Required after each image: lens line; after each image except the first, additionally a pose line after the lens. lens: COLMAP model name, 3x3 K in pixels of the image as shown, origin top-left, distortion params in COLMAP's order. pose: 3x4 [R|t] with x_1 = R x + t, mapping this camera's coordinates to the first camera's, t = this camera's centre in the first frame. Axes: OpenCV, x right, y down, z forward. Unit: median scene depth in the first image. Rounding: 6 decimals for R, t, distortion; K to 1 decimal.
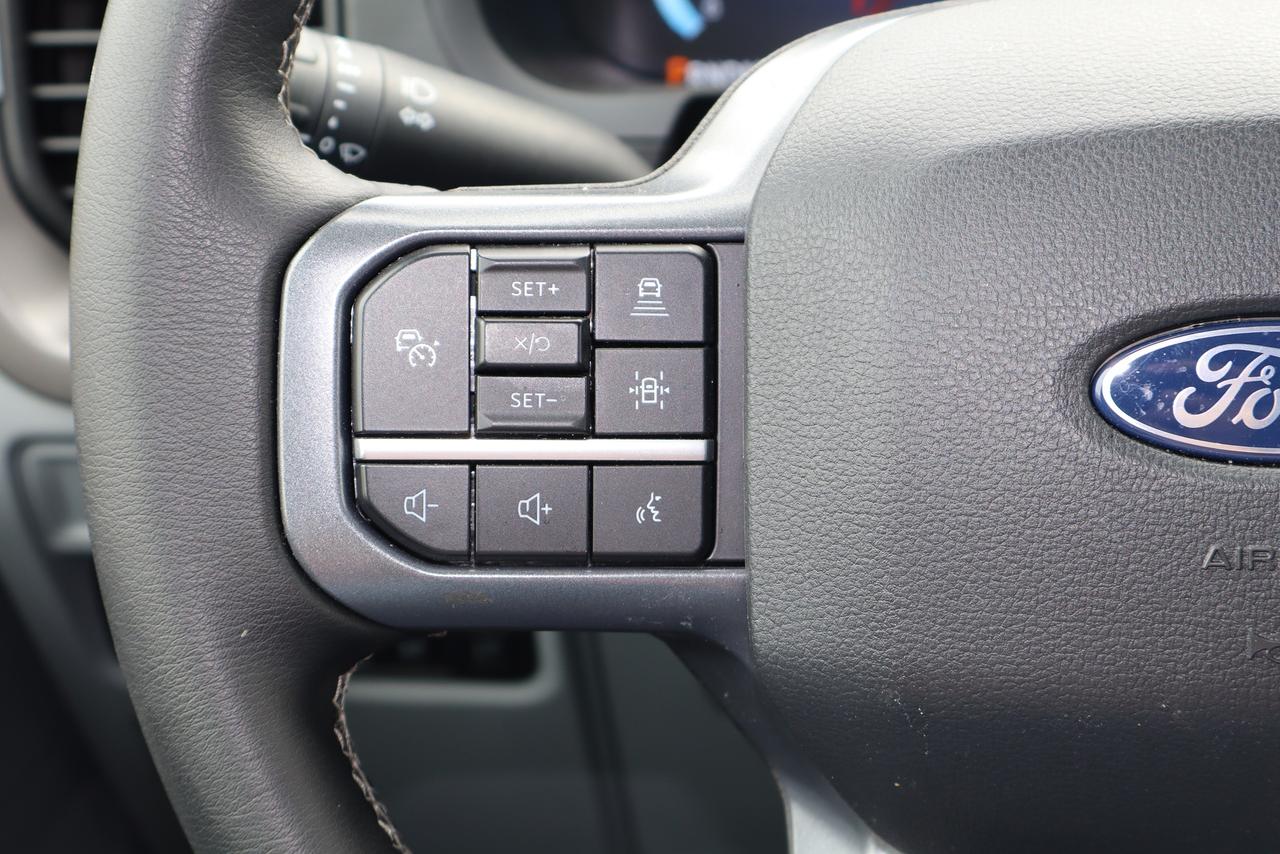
lens RADIAL K [[2228.7, 0, 640.0], [0, 2228.7, 427.0], [0, 0, 1]] dist [0.026724, 0.075195]
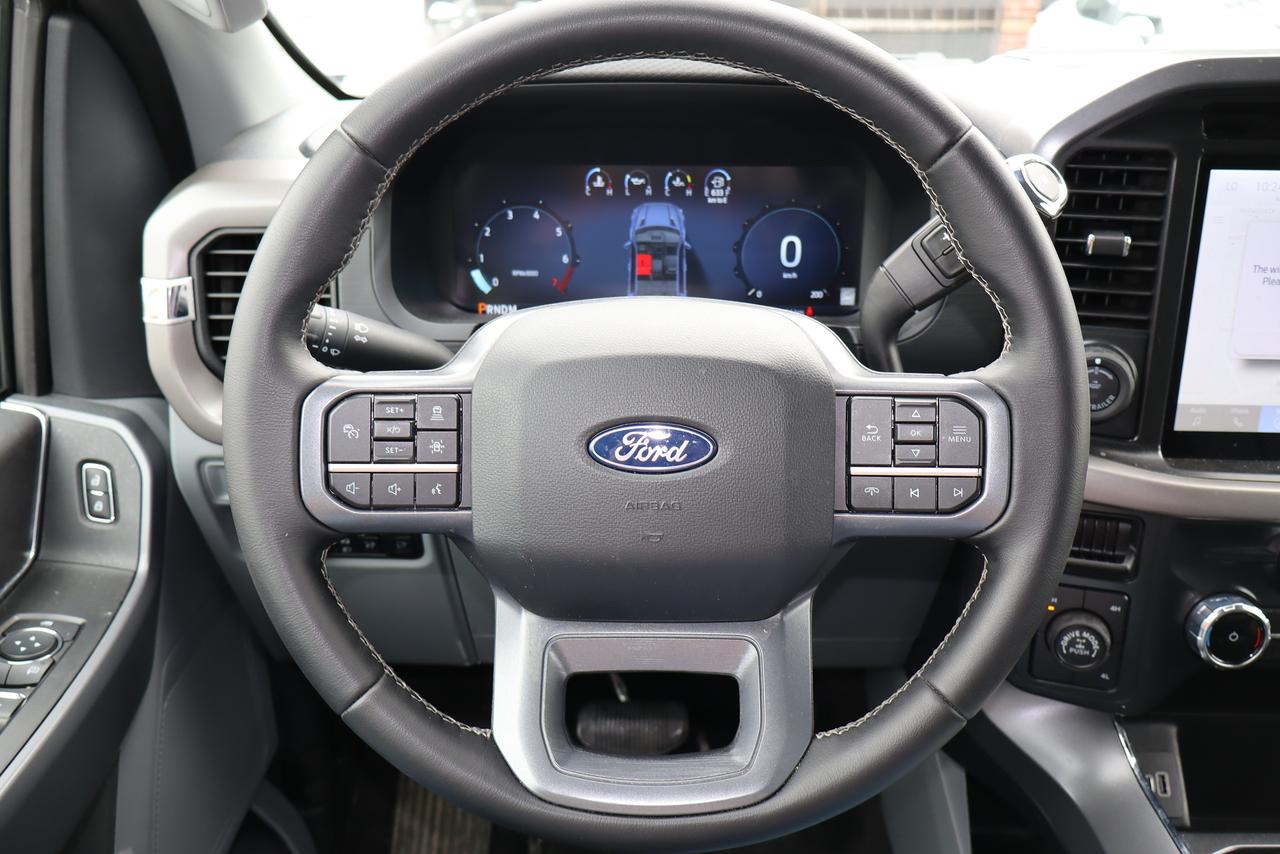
lens RADIAL K [[1098.6, 0, 640.0], [0, 1098.6, 427.0], [0, 0, 1]] dist [-0.004543, -0.004603]
pose [[0.993870, 0.002803, 0.110518, 0.104985], [-0.001016, 0.999868, -0.016222, -0.018760], [-0.110549, 0.016011, 0.993742, -0.393761]]
